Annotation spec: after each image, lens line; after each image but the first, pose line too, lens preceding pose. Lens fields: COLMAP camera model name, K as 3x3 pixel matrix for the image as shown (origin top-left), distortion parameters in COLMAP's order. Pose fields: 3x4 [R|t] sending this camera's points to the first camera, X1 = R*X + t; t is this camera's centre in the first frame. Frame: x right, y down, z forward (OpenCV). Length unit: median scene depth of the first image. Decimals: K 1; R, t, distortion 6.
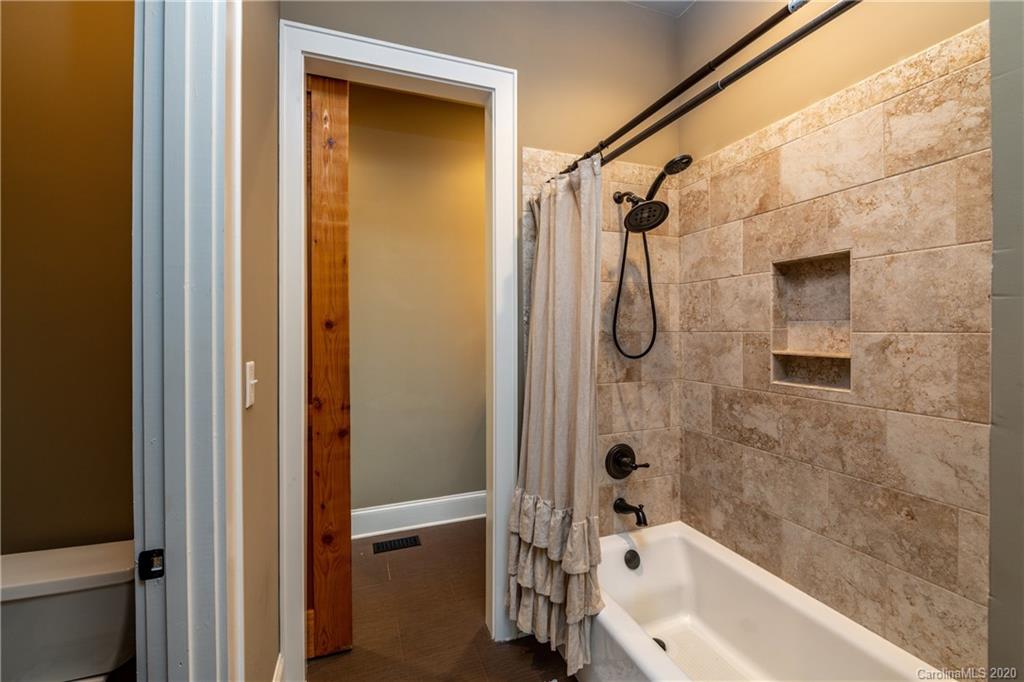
lens RADIAL K [[422.6, 0, 514.0], [0, 422.6, 327.7], [0, 0, 1]] dist [-0.001443, -0.000128]
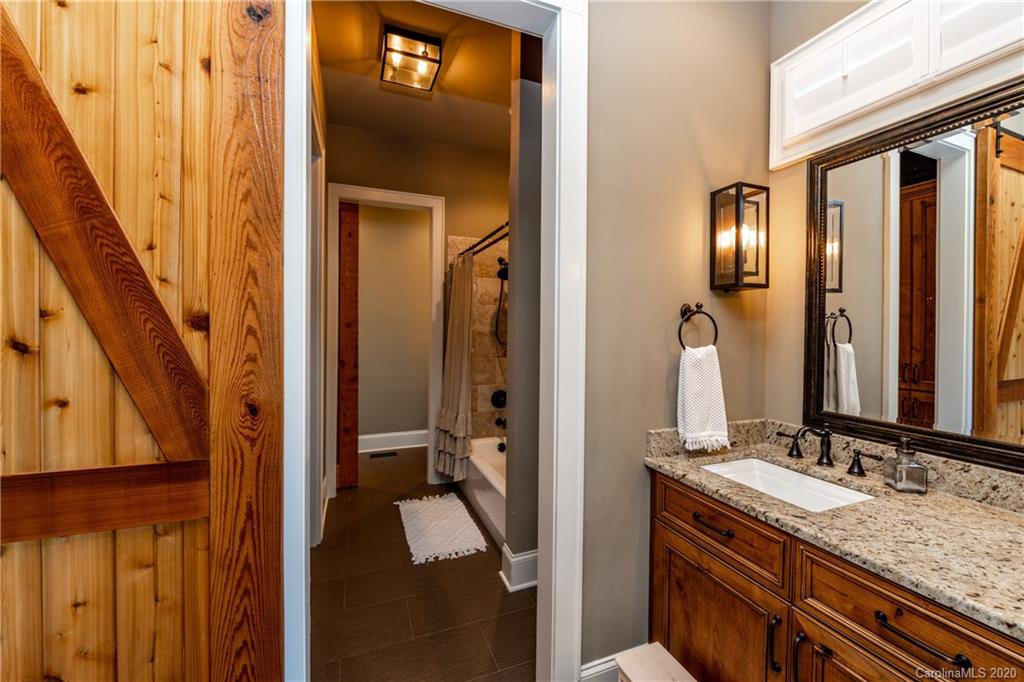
lens RADIAL K [[404.9, 0, 513.8], [0, 404.9, 335.5], [0, 0, 1]] dist [-0.006027, -0.000211]
pose [[0.999859, 0.015162, 0.007173, 0.324022], [-0.015273, 0.999759, 0.015760, 0.000670], [-0.006933, -0.015868, 0.999850, -0.894983]]
